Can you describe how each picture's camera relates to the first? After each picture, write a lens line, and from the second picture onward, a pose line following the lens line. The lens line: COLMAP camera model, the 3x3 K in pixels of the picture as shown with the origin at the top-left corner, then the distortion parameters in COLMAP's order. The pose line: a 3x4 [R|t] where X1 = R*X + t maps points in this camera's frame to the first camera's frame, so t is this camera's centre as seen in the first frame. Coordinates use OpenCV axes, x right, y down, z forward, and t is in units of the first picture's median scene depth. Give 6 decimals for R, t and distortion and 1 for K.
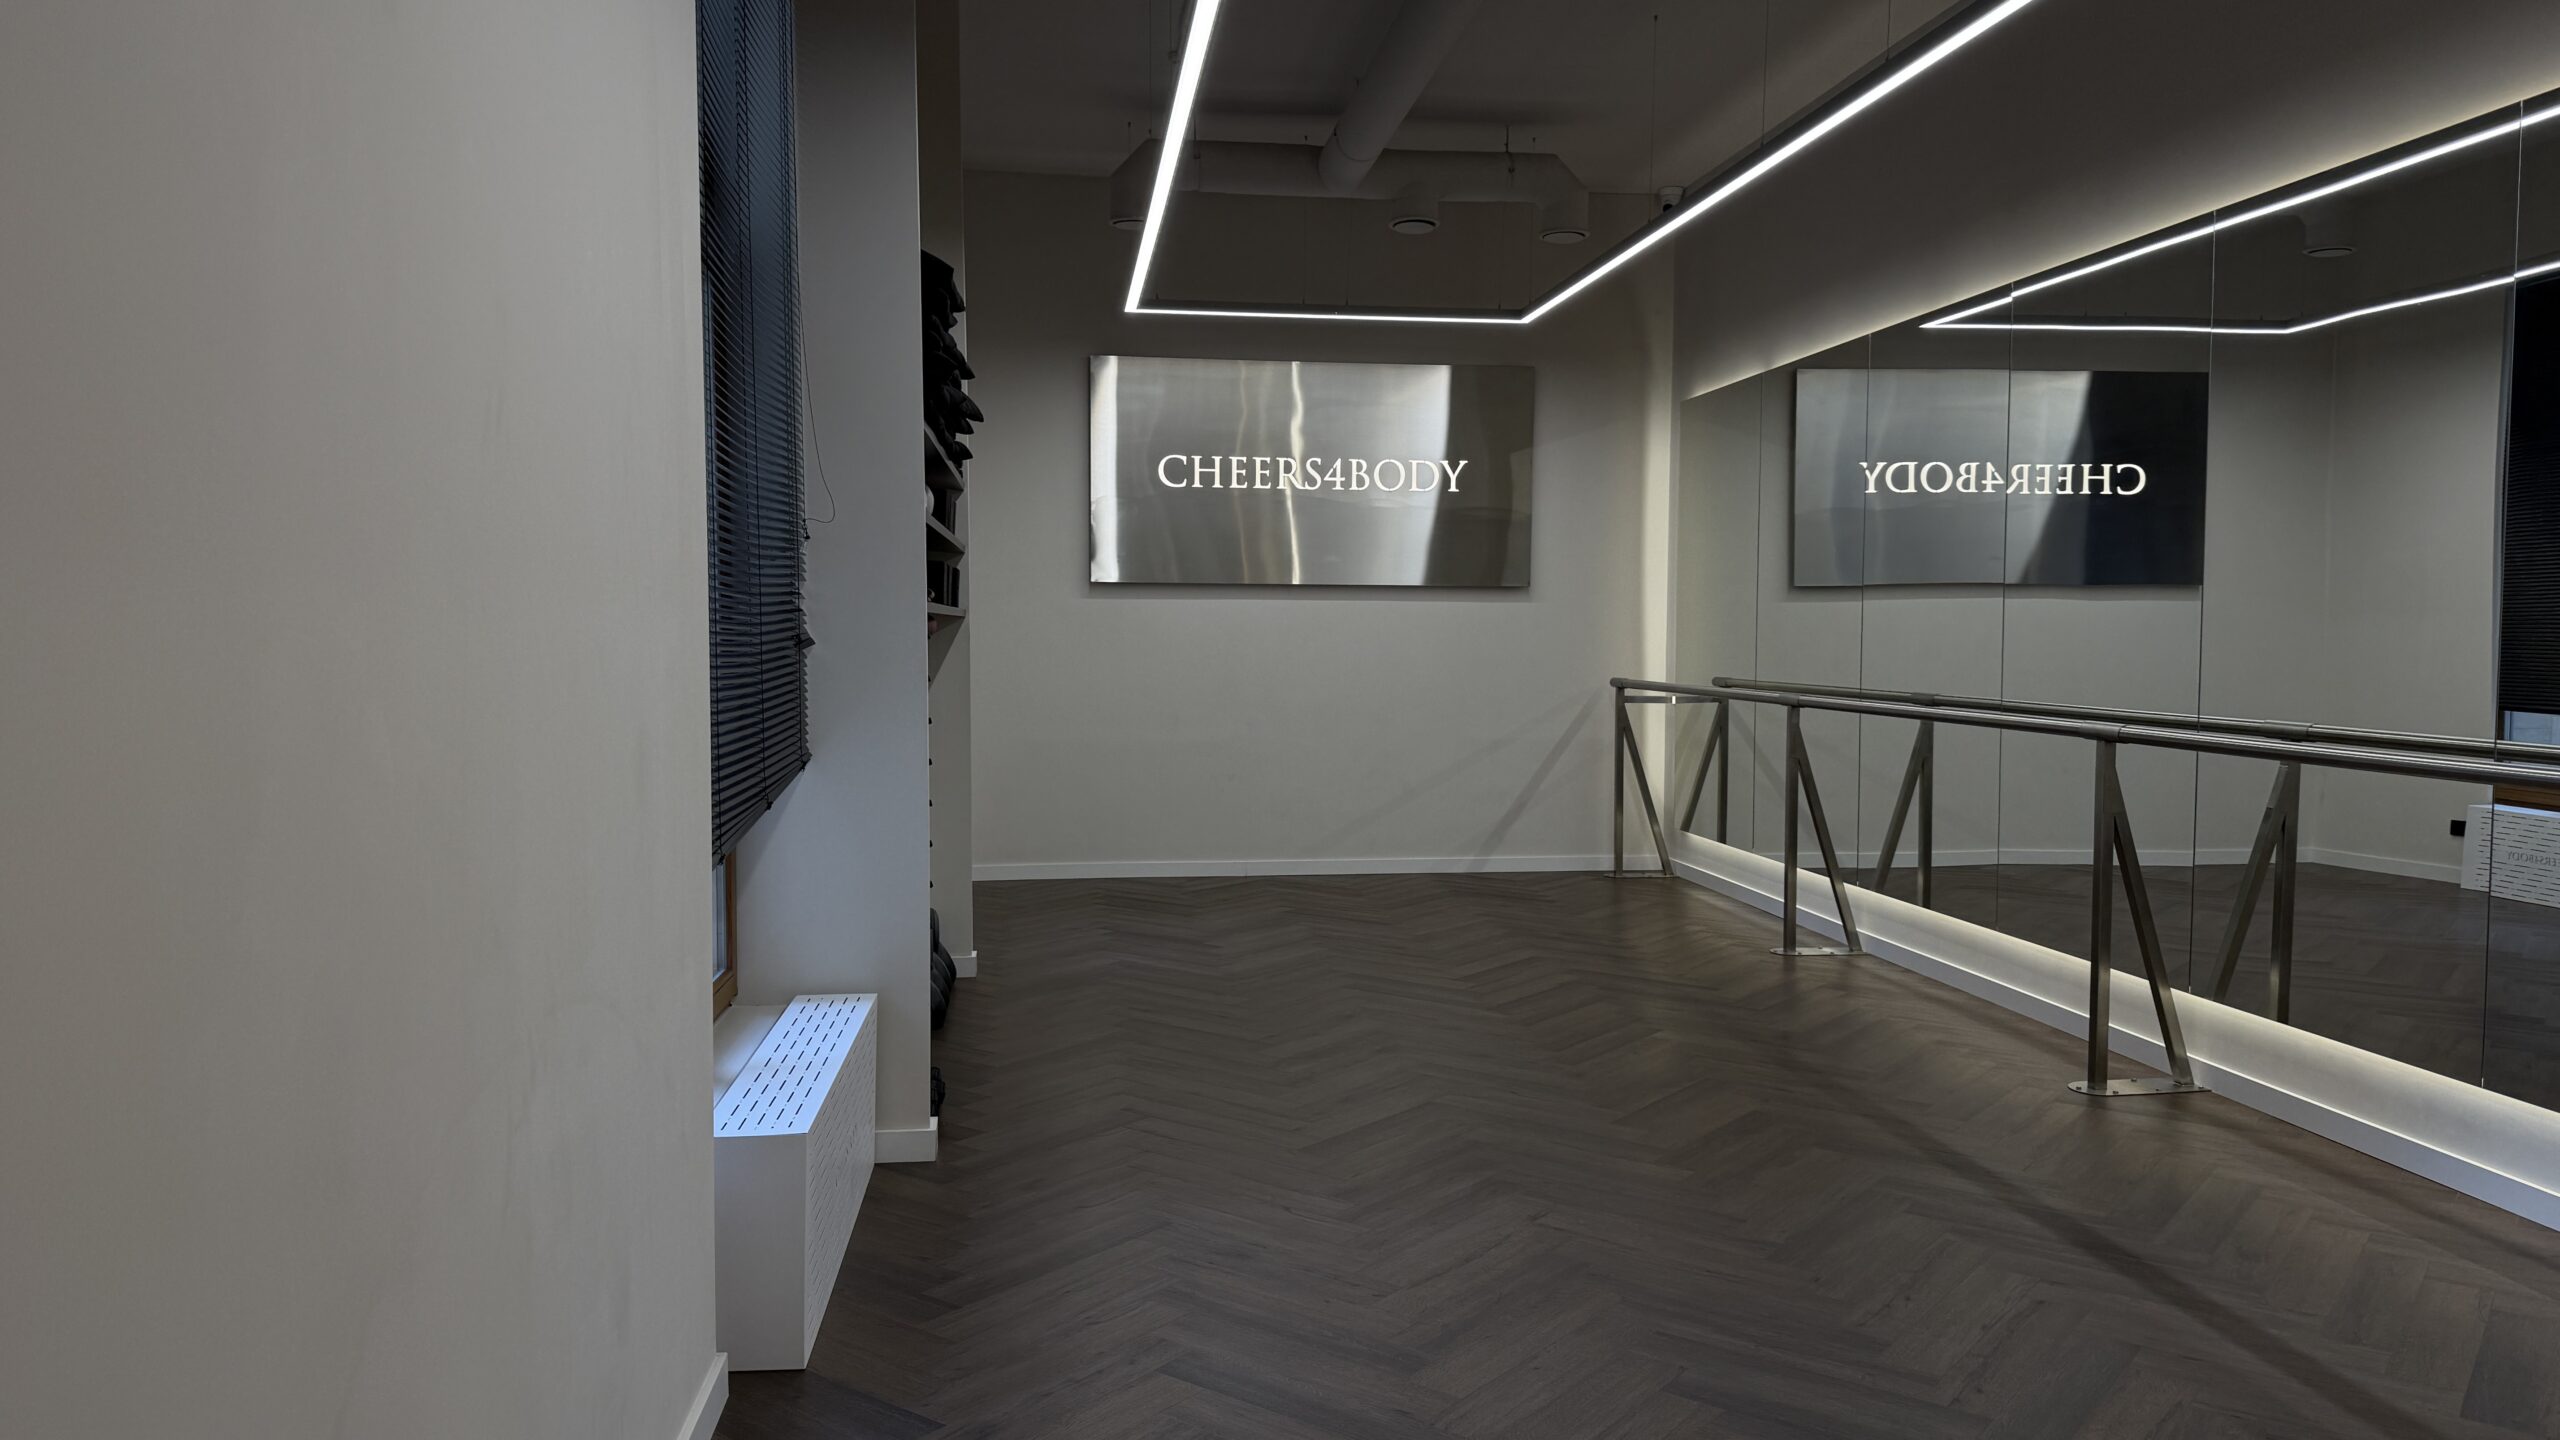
lens RADIAL K [[1736.0, 0, 1280.0], [0, 1736.0, 720.0], [0, 0, 1]] dist [0.001693, 0.001342]
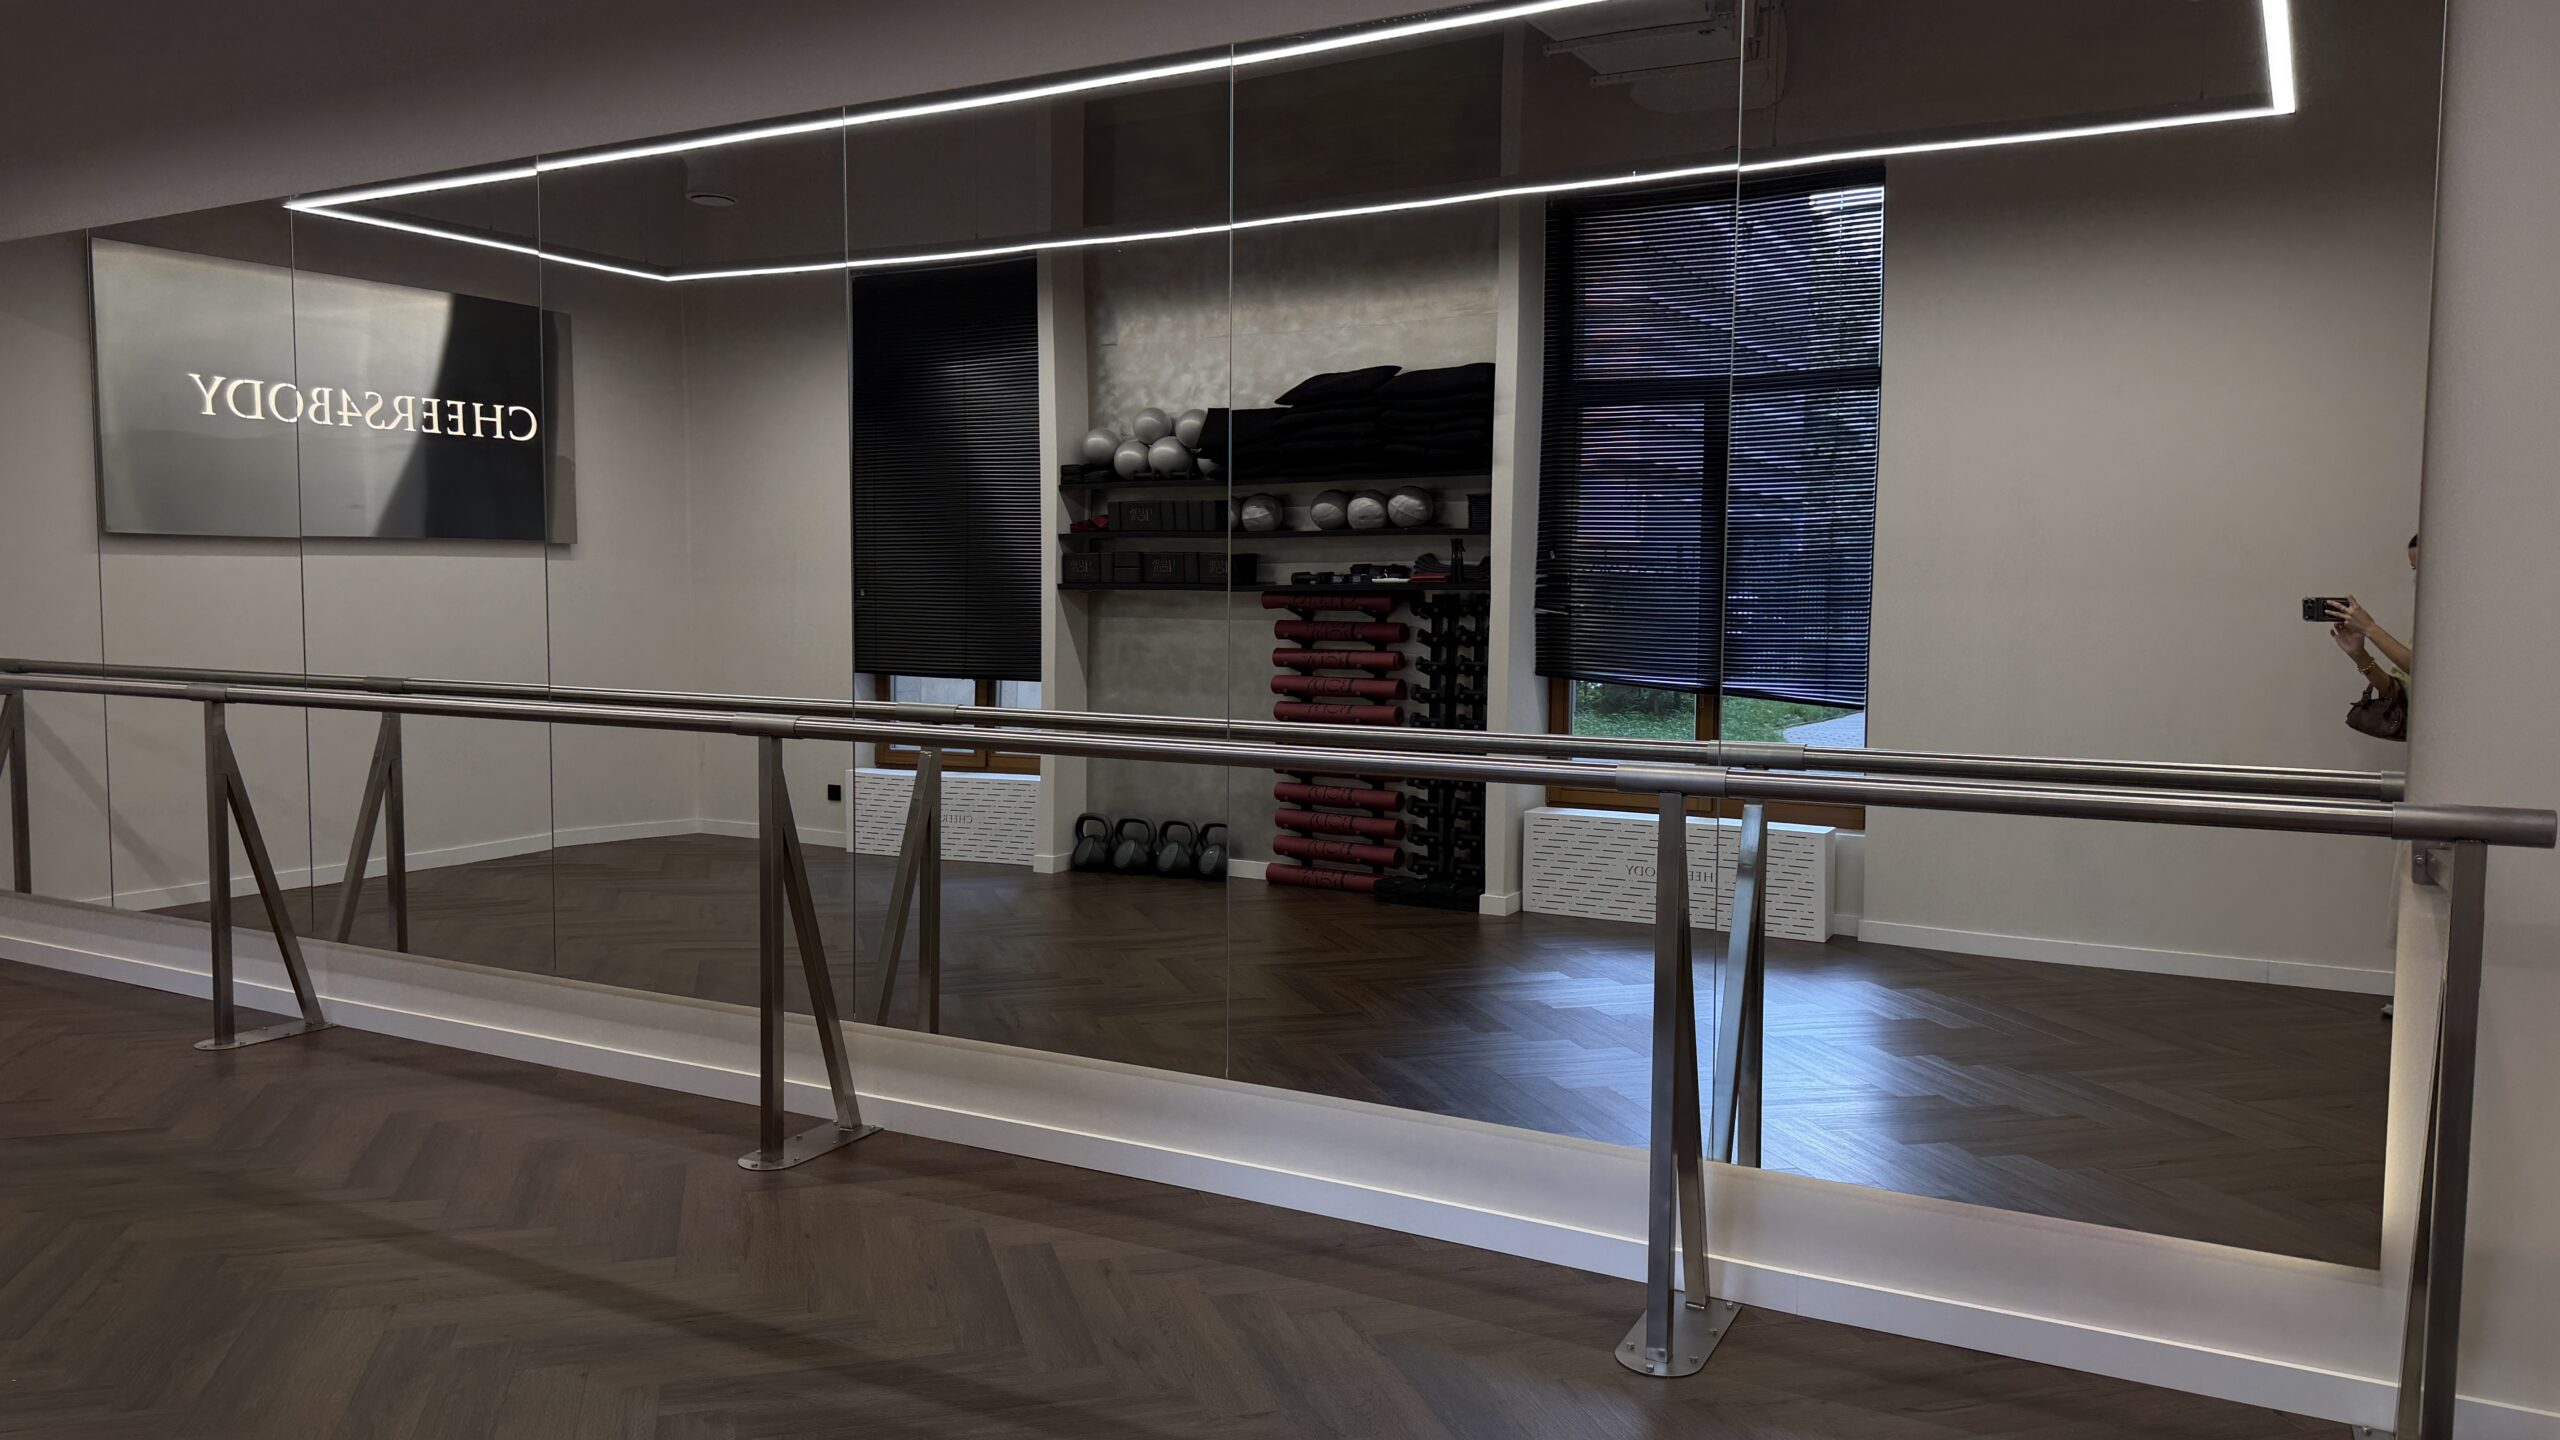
lens RADIAL K [[1772.8, 0, 1281.9], [0, 1772.8, 656.2], [0, 0, 1]] dist [0.089238, -0.186547]
pose [[0.574159, -0.023334, 0.818411, -0.038819], [0.034467, 0.999397, 0.004314, -0.010890], [-0.818018, 0.025732, 0.574617, 0.162145]]
